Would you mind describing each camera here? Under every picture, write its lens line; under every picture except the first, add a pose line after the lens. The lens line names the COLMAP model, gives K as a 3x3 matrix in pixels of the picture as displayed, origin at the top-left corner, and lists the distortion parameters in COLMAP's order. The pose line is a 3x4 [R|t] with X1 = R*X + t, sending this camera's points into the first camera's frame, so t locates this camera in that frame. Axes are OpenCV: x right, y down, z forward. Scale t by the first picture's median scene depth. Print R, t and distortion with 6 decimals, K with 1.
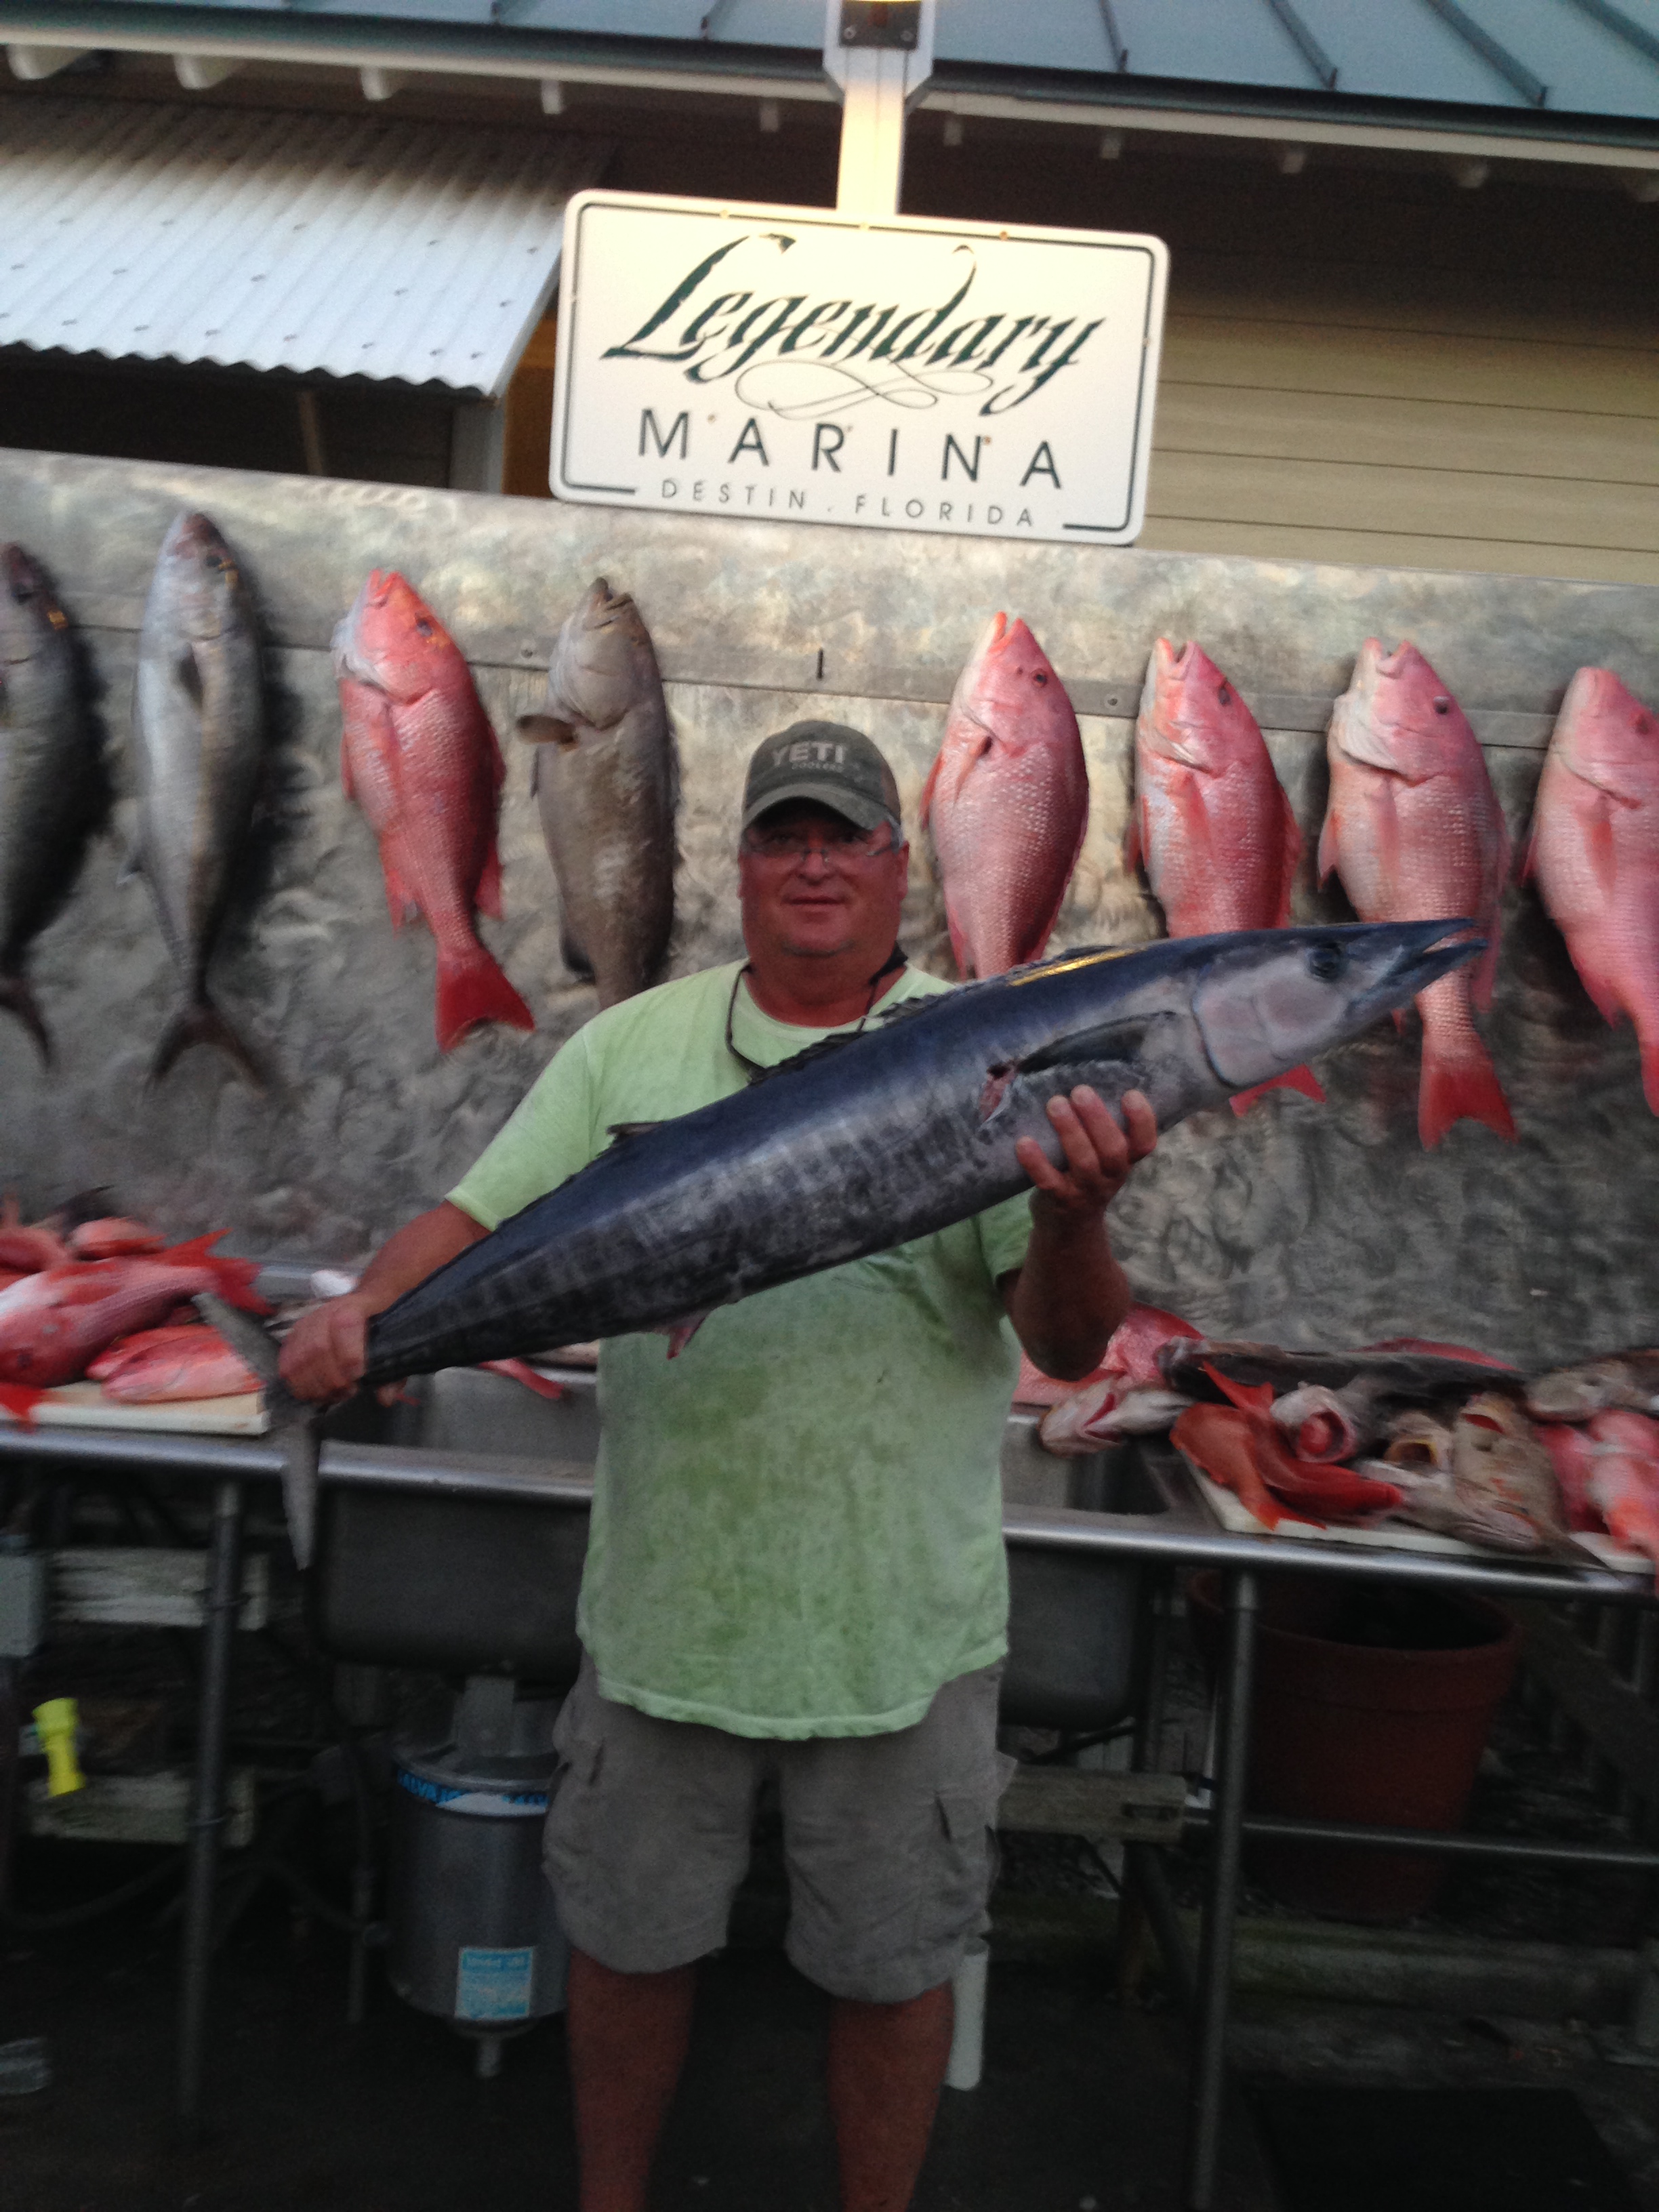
lens RADIAL K [[2135.2, 0, 827.5], [0, 2135.2, 1107.2], [0, 0, 1]] dist [-0.020934, 0.000000]
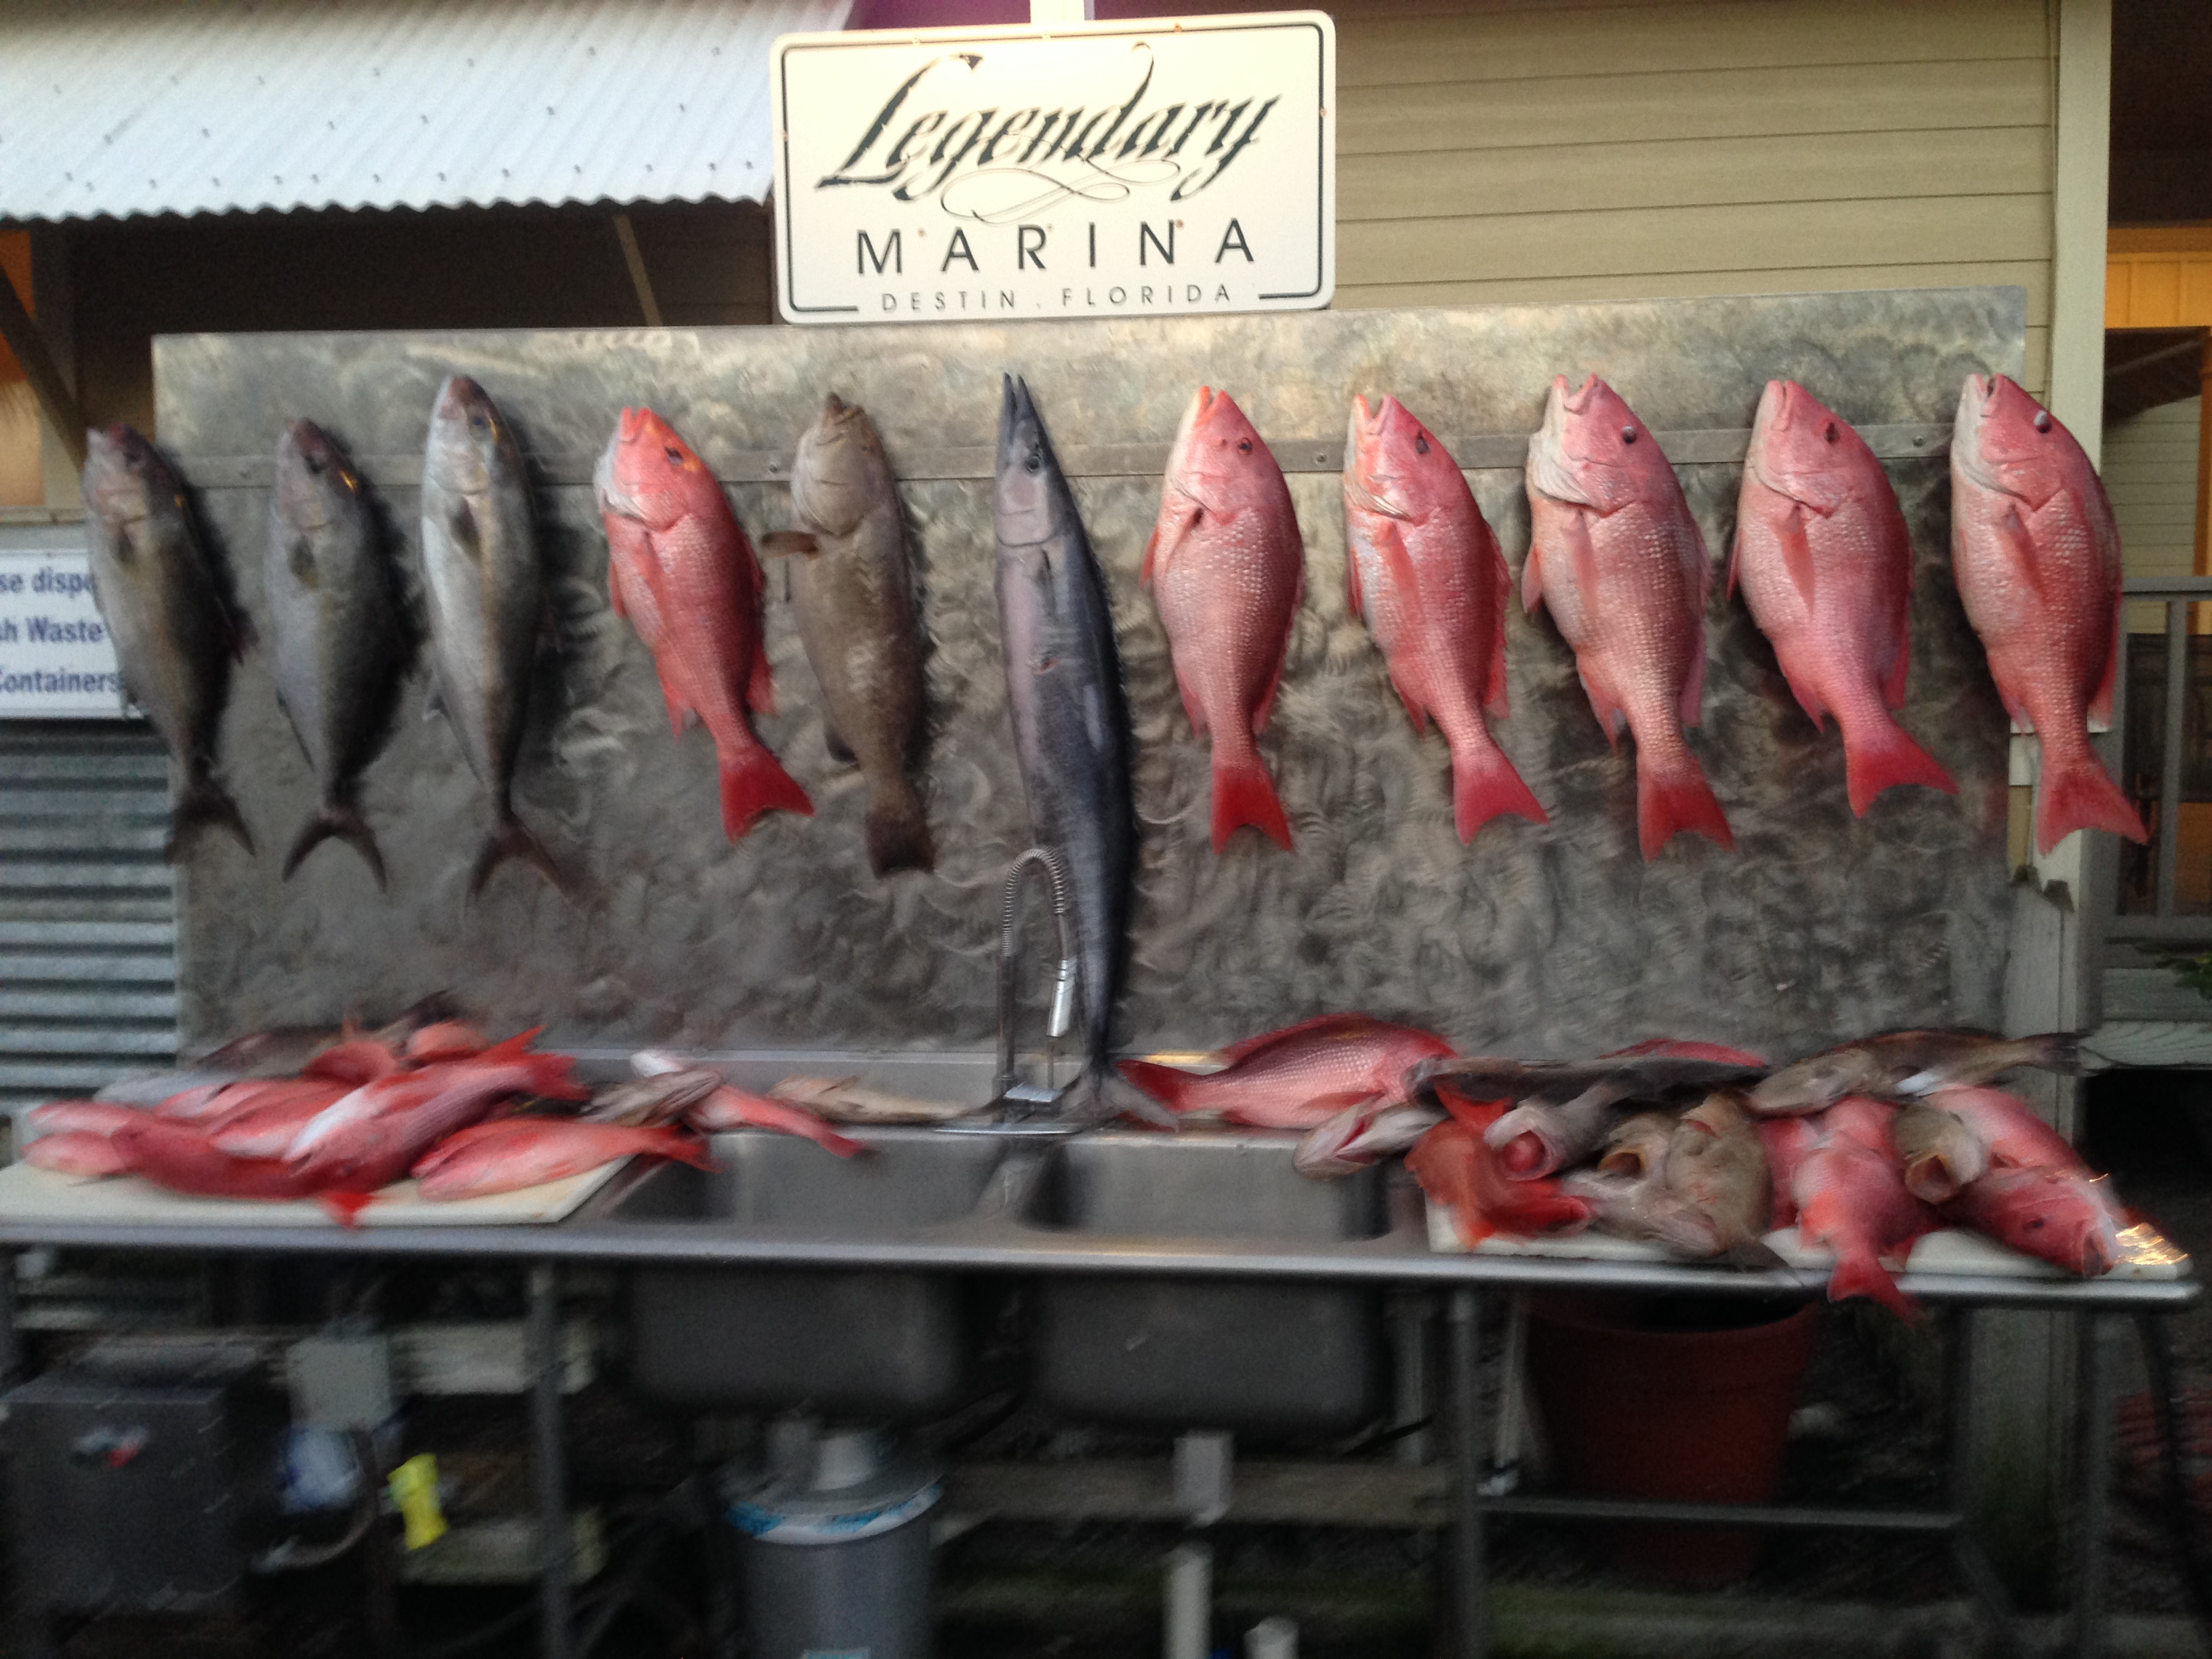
lens RADIAL K [[2135.2, 0, 1108.3], [0, 2135.2, 827.9], [0, 0, 1]] dist [-0.020934, 0.000000]
pose [[0.991174, -0.083578, -0.102905, 0.124170], [0.086299, 0.996020, 0.022277, -0.041987], [0.100634, -0.030961, 0.994442, -0.063203]]
